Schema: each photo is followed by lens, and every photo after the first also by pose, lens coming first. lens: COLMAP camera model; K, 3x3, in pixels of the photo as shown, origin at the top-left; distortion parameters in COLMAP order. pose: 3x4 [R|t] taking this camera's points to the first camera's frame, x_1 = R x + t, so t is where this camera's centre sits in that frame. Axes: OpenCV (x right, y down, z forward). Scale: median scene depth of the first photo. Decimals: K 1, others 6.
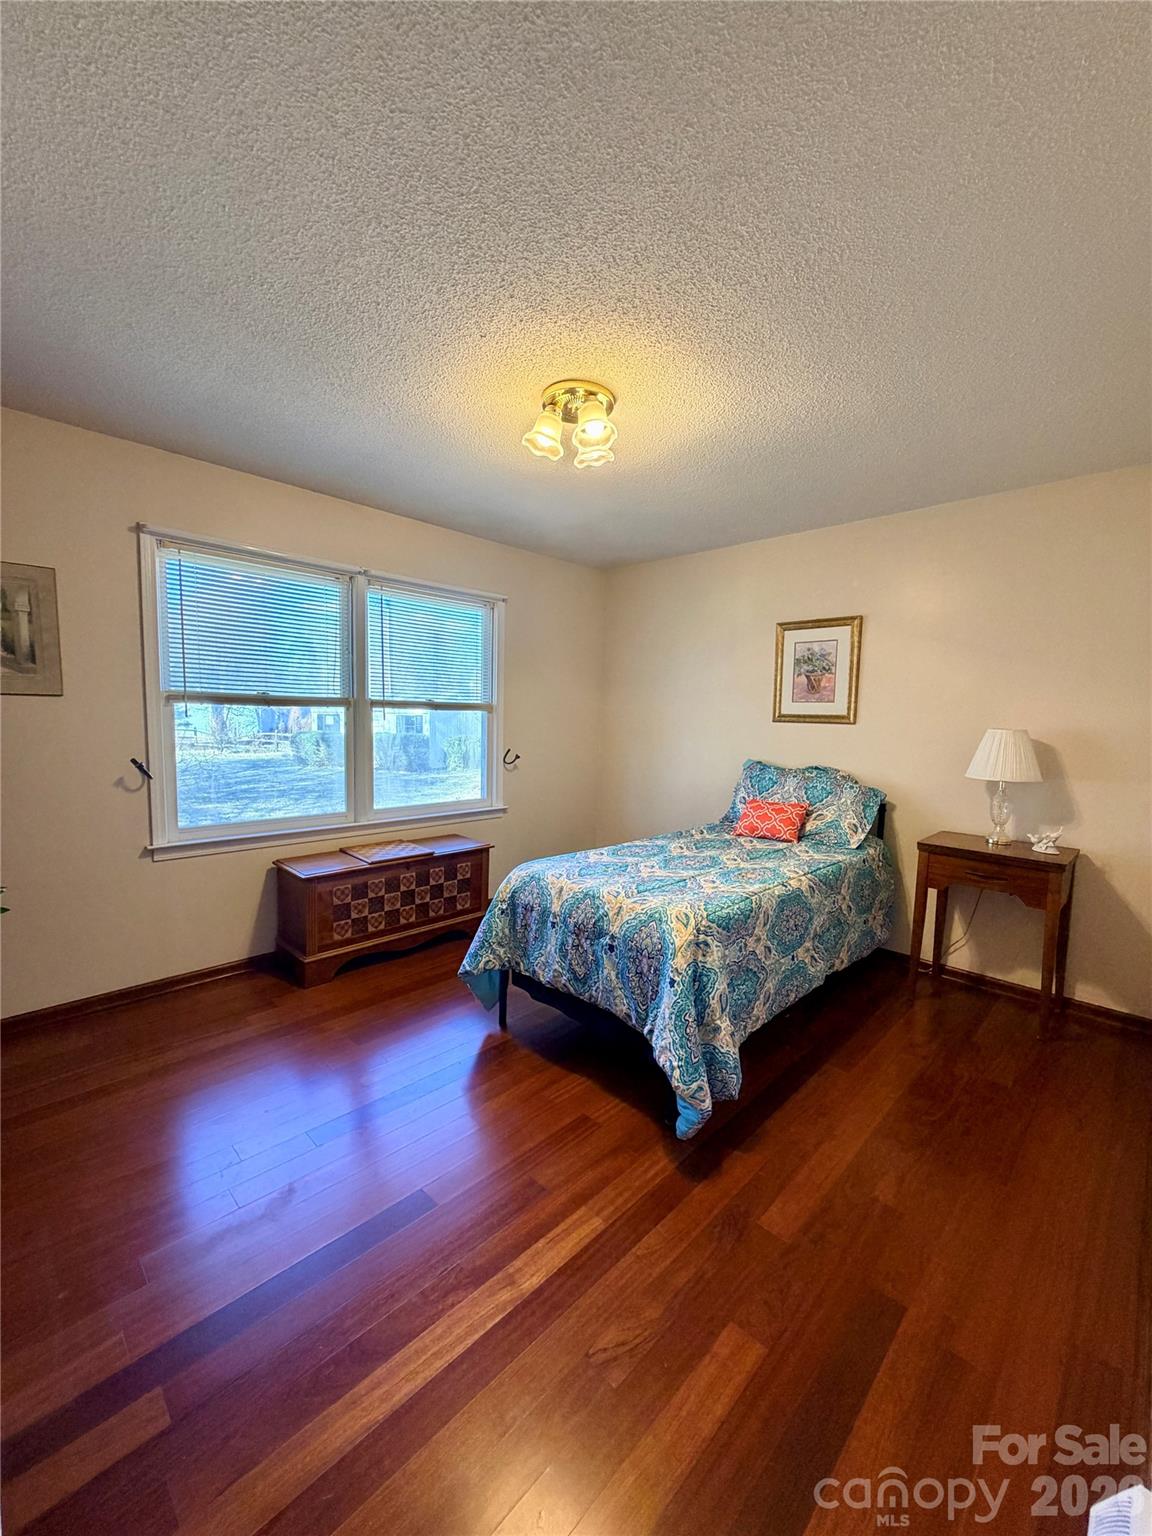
lens RADIAL K [[616.7, 0, 576.0], [0, 616.7, 768.0], [0, 0, 1]] dist [-0.000986, 0.000291]
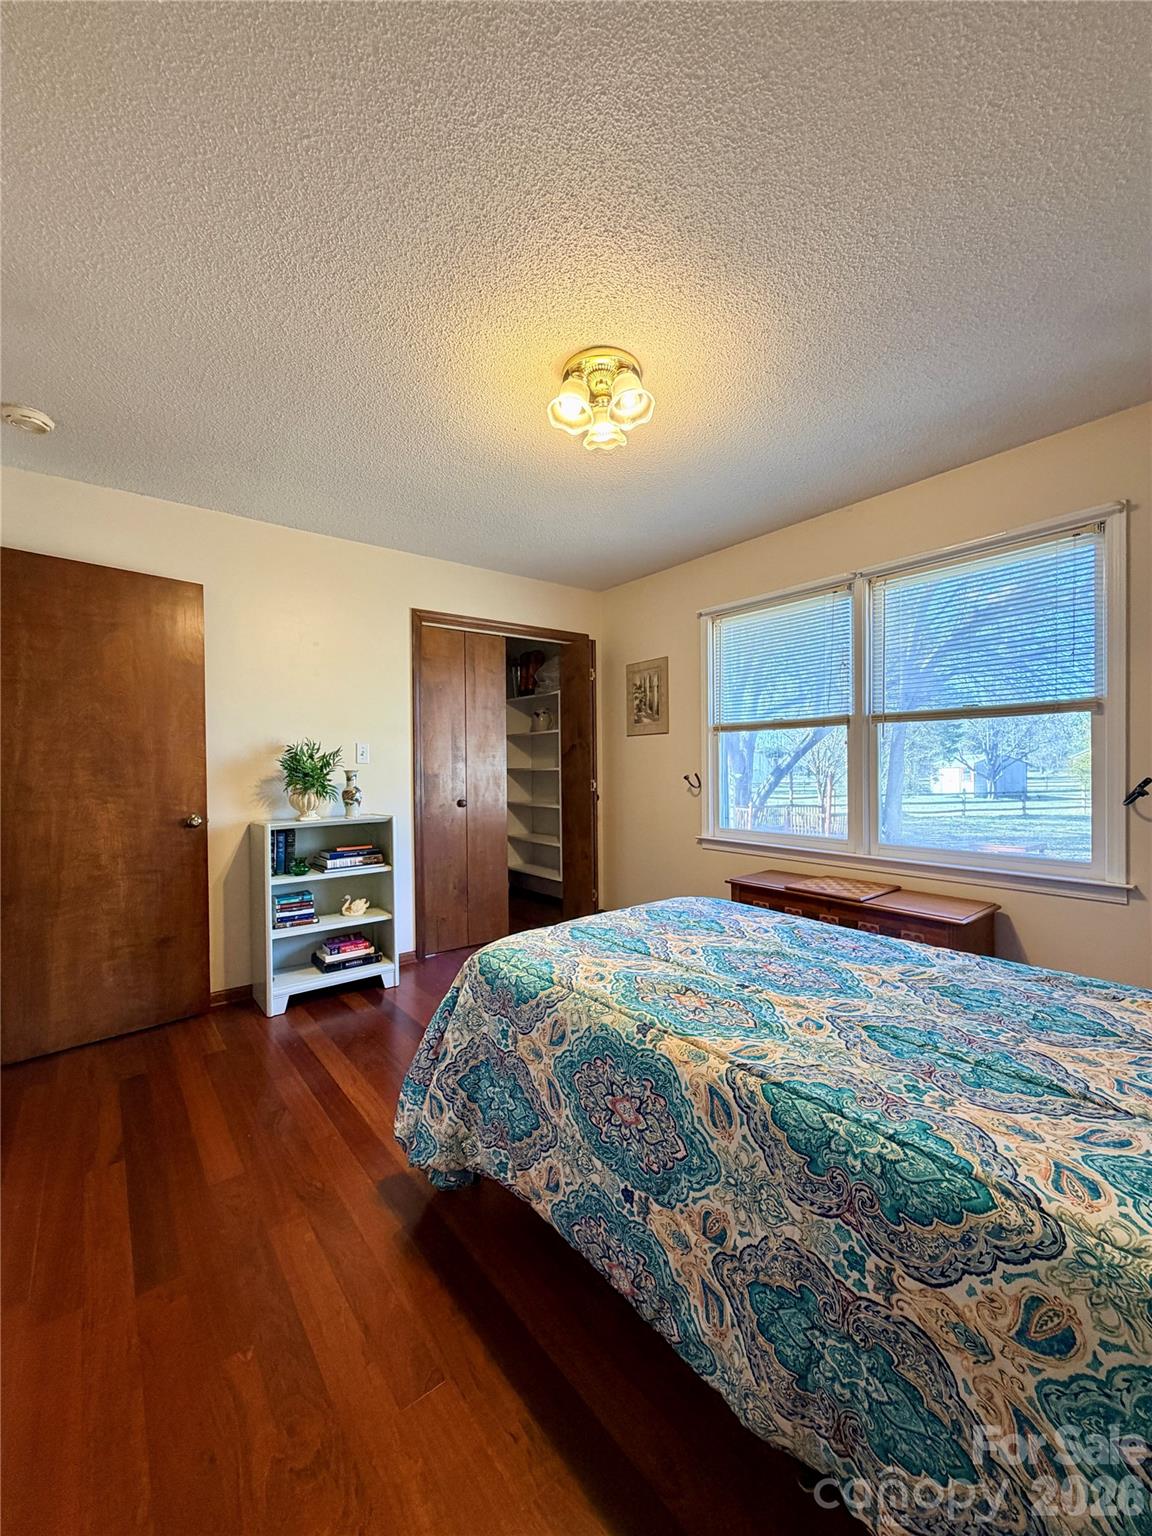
lens RADIAL K [[616.7, 0, 576.0], [0, 616.7, 768.0], [0, 0, 1]] dist [-0.000986, 0.000291]
pose [[-0.133028, -0.014859, -0.991001, 0.788060], [-0.074367, 0.997219, -0.004970, -0.000472], [0.988318, 0.073037, -0.133763, 0.967879]]
